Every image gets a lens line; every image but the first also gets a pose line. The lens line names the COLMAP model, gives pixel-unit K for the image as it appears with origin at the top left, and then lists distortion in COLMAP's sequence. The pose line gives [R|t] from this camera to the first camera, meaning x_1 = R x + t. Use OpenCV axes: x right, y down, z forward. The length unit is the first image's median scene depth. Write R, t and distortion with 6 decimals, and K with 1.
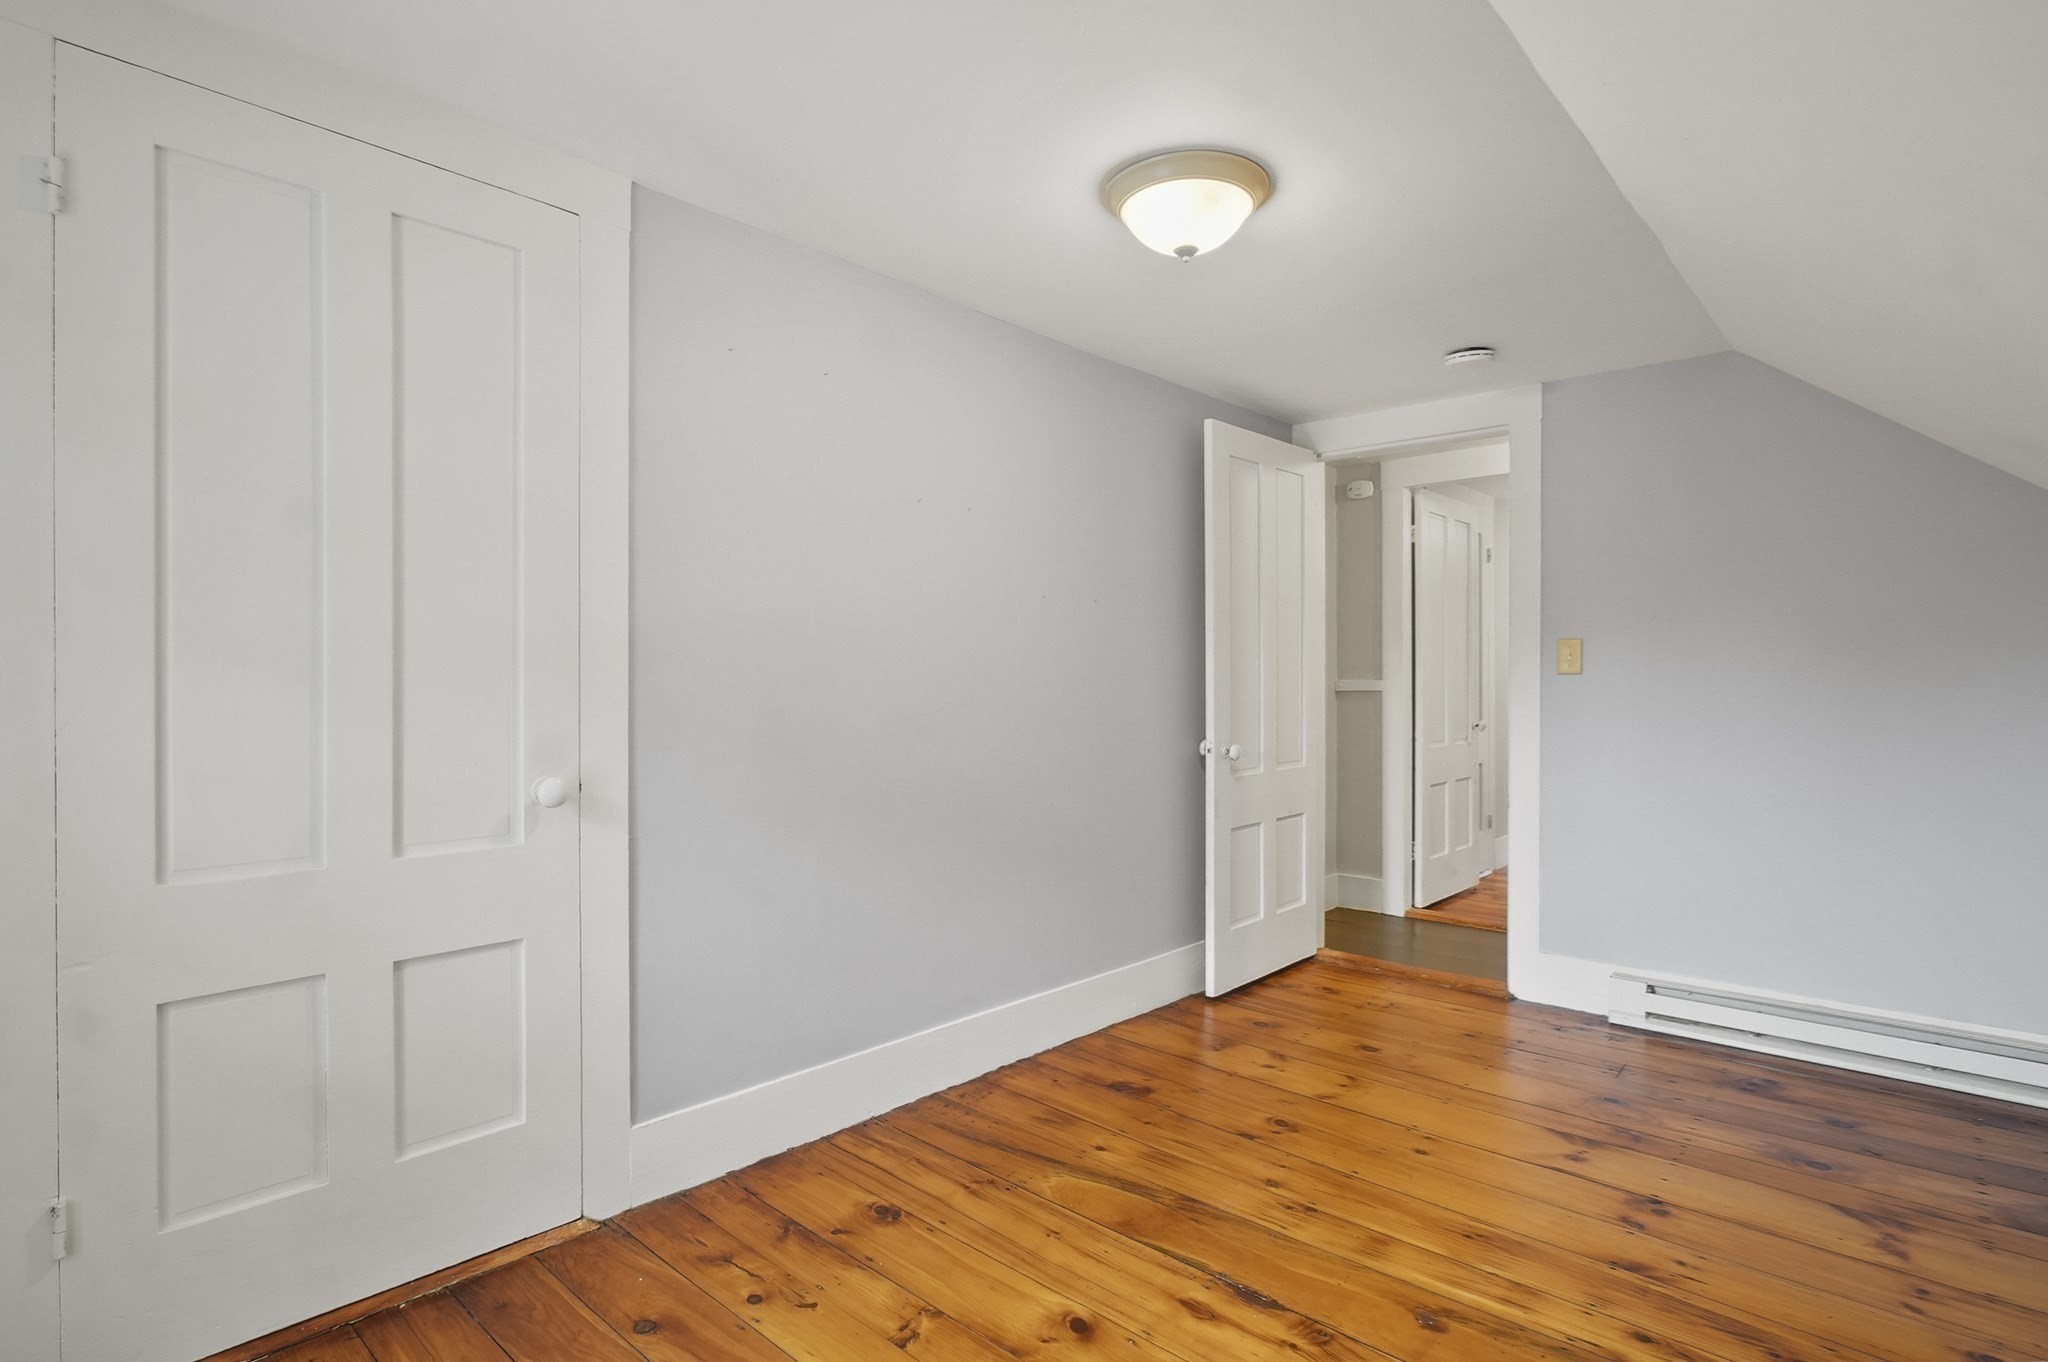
lens RADIAL K [[1039.2, 0, 1016.0], [0, 1039.2, 671.7], [0, 0, 1]] dist [-0.015997, 0.007468]
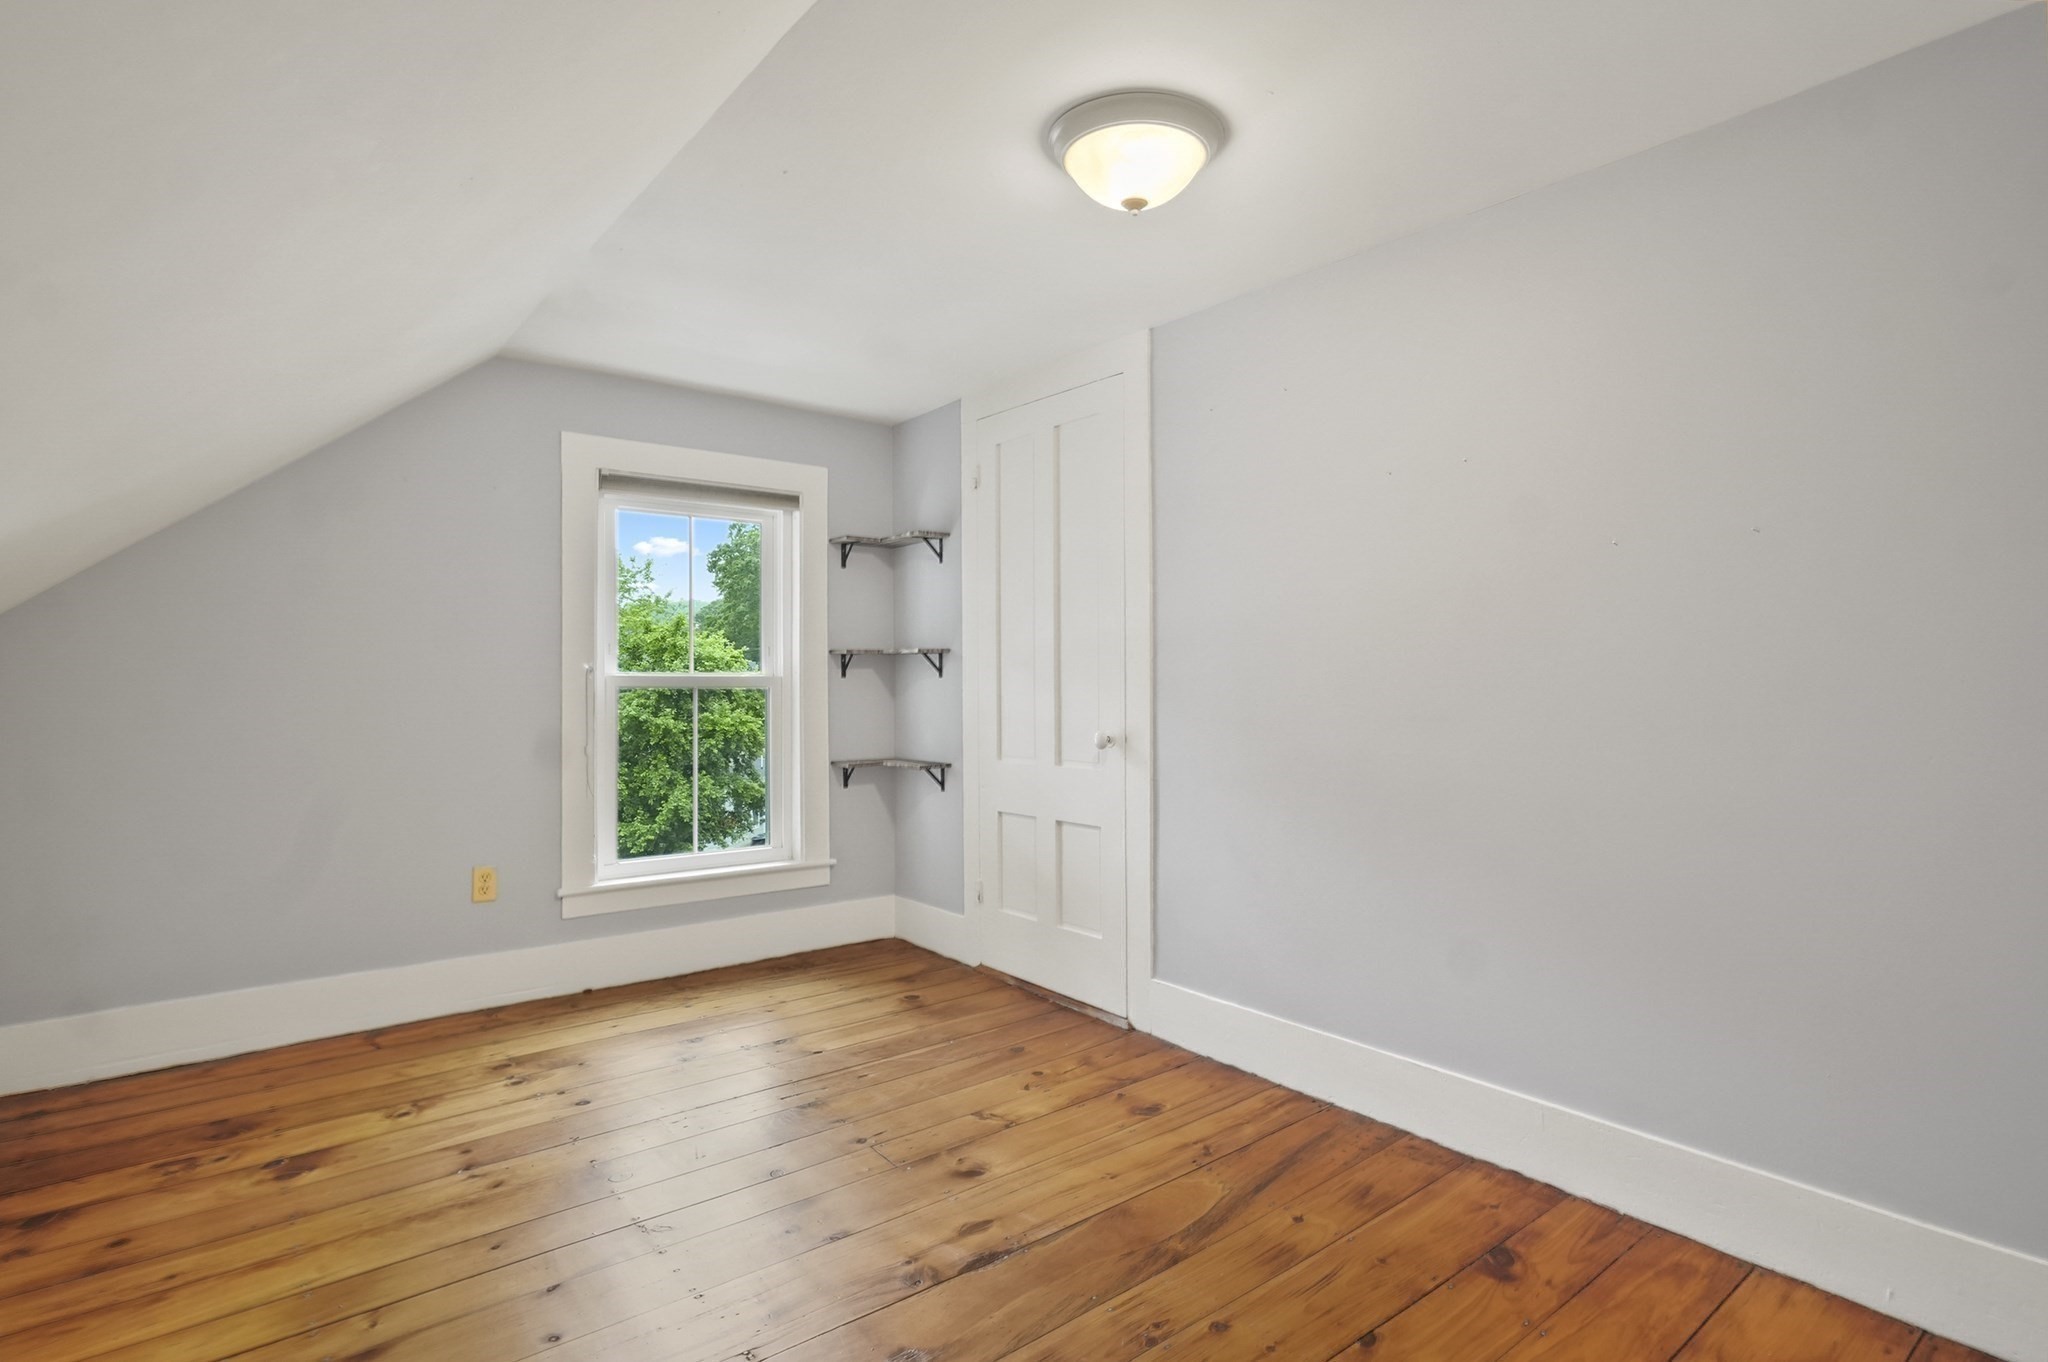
lens RADIAL K [[1039.2, 0, 1022.7], [0, 1039.2, 685.3], [0, 0, 1]] dist [-0.015997, 0.007468]
pose [[-0.150119, 0.011202, -0.988604, 1.069107], [0.012341, 0.999879, 0.009456, 0.012762], [0.988591, -0.010781, -0.150240, 1.024778]]
